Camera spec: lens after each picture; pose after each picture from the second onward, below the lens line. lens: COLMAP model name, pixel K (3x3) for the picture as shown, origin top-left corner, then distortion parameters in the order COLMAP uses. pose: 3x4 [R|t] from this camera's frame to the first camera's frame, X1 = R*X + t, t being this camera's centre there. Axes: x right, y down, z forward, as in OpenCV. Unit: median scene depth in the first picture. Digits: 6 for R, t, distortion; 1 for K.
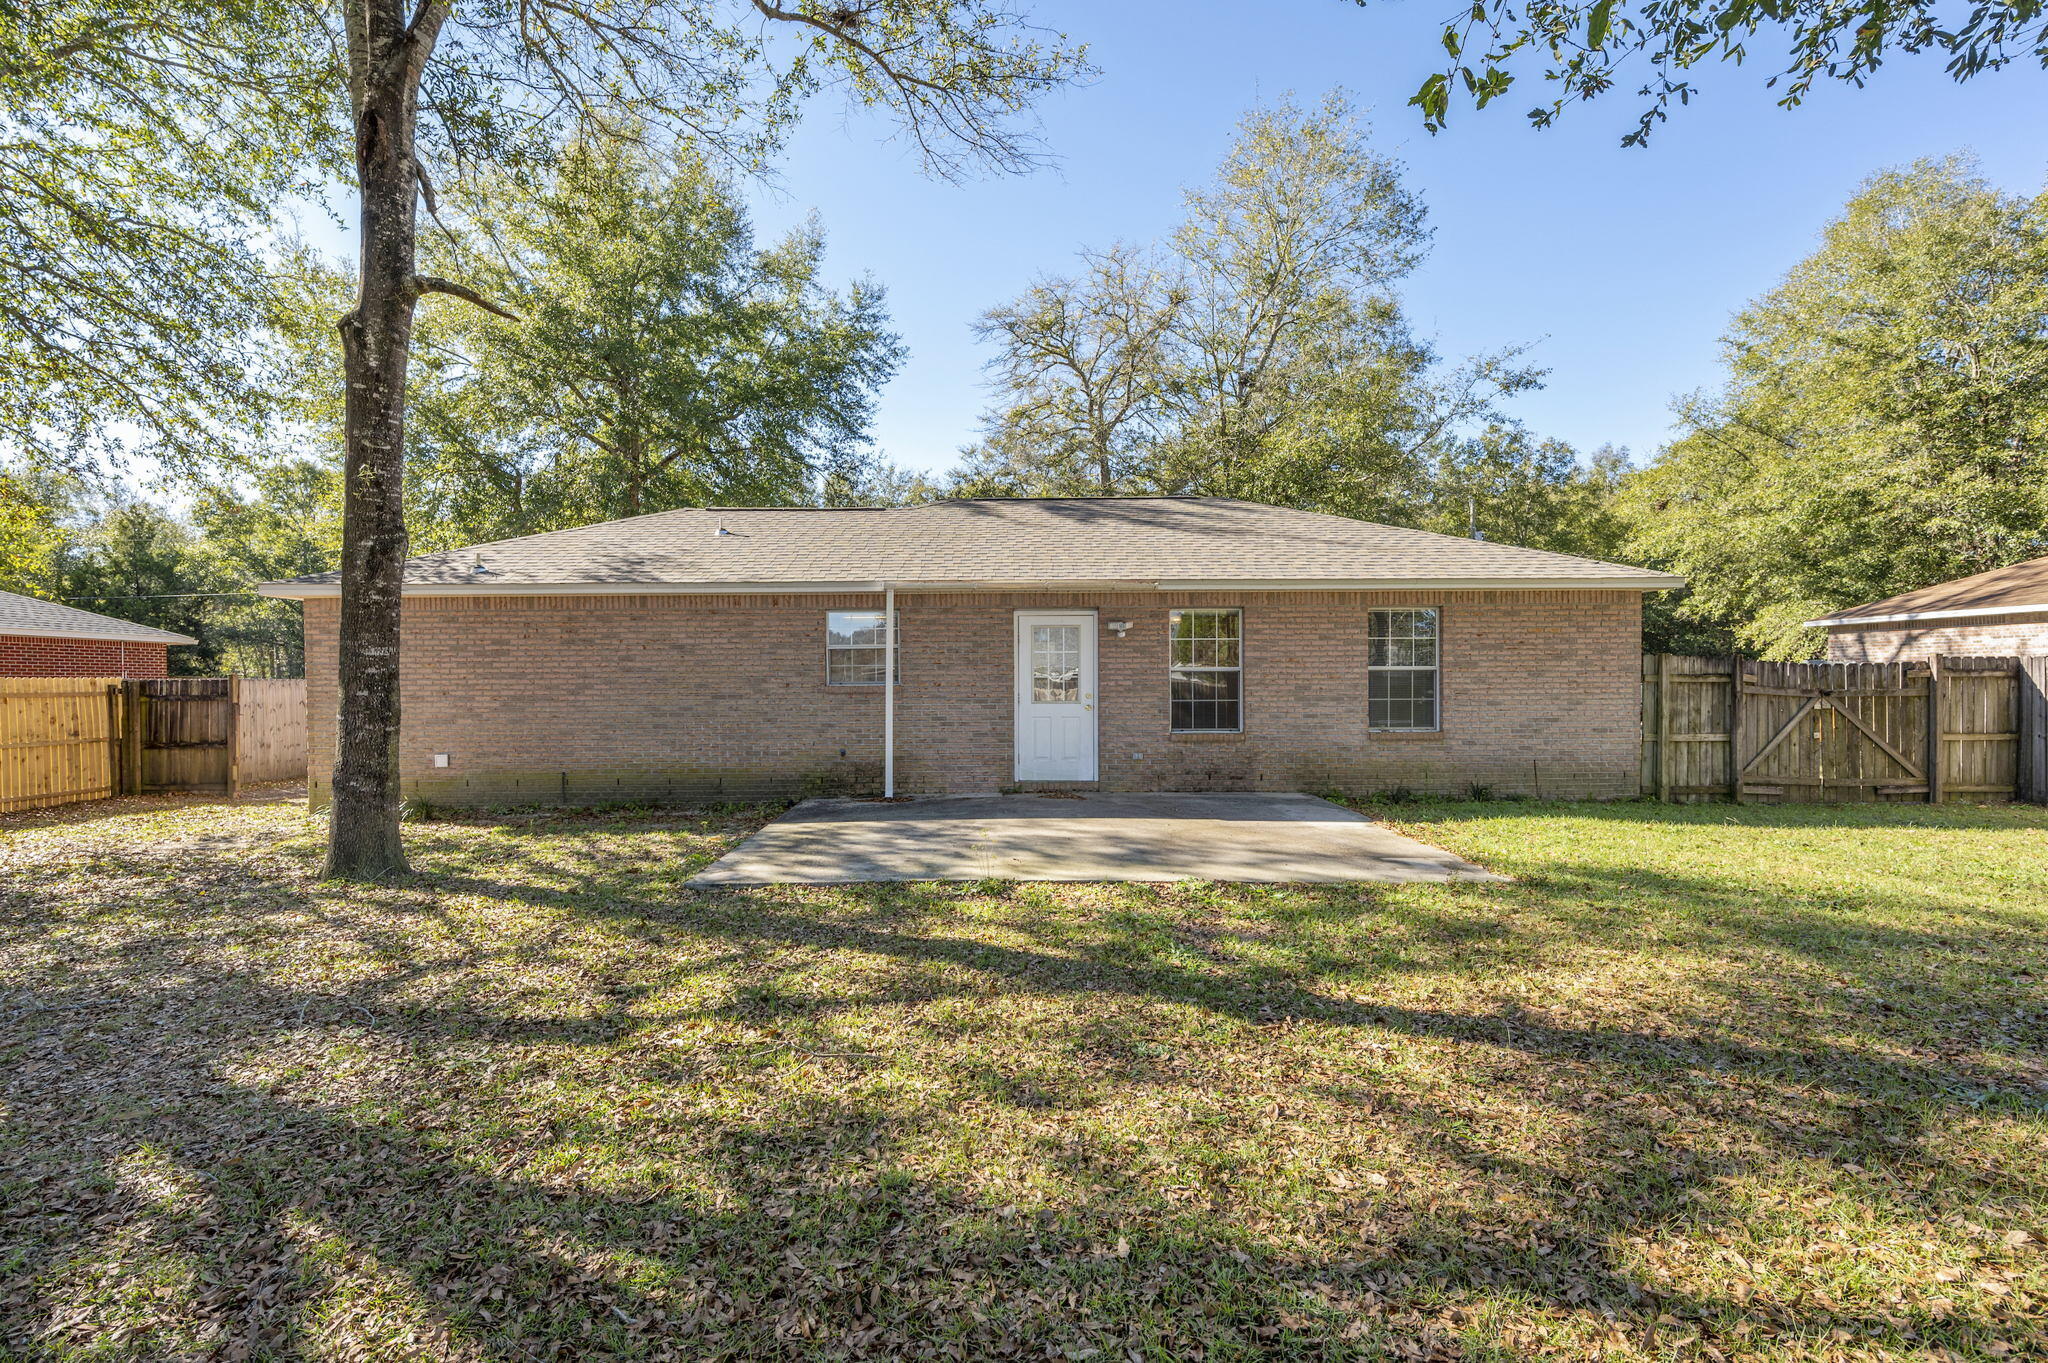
lens RADIAL K [[949.7, 0, 1024.2], [0, 949.7, 689.1], [0, 0, 1]] dist [0.003719, 0.000254]
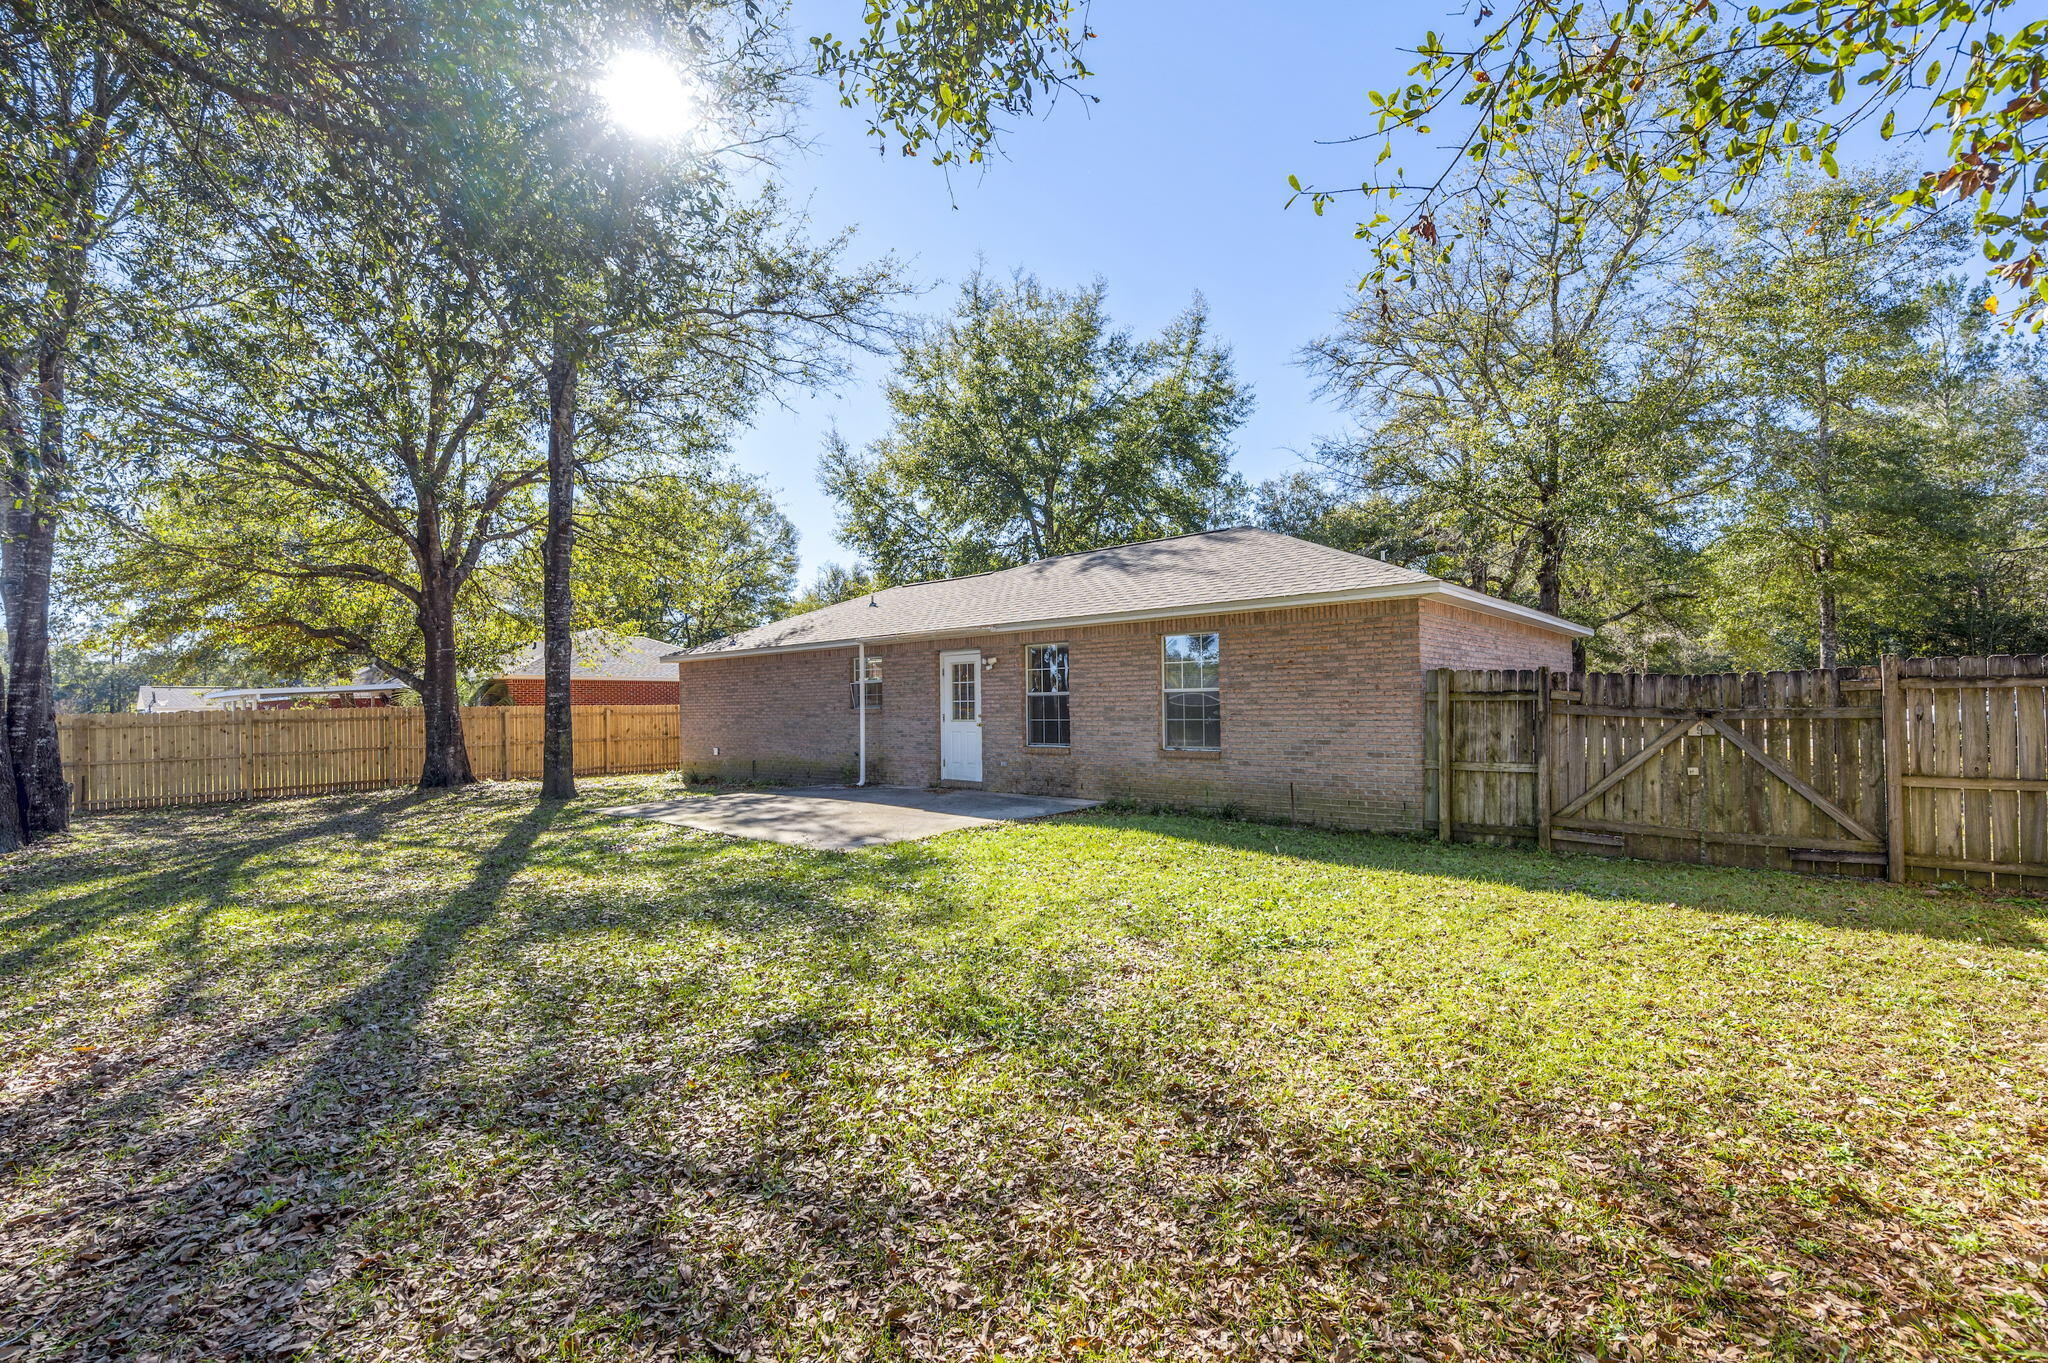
lens RADIAL K [[857.2, 0, 1022.8], [0, 857.2, 683.6], [0, 0, 1]] dist [0.015866, 0.001678]
pose [[0.755478, -0.023284, -0.654760, 0.888450], [0.015317, 0.999723, -0.017879, -0.015187], [0.654995, 0.003478, 0.755625, 0.156212]]
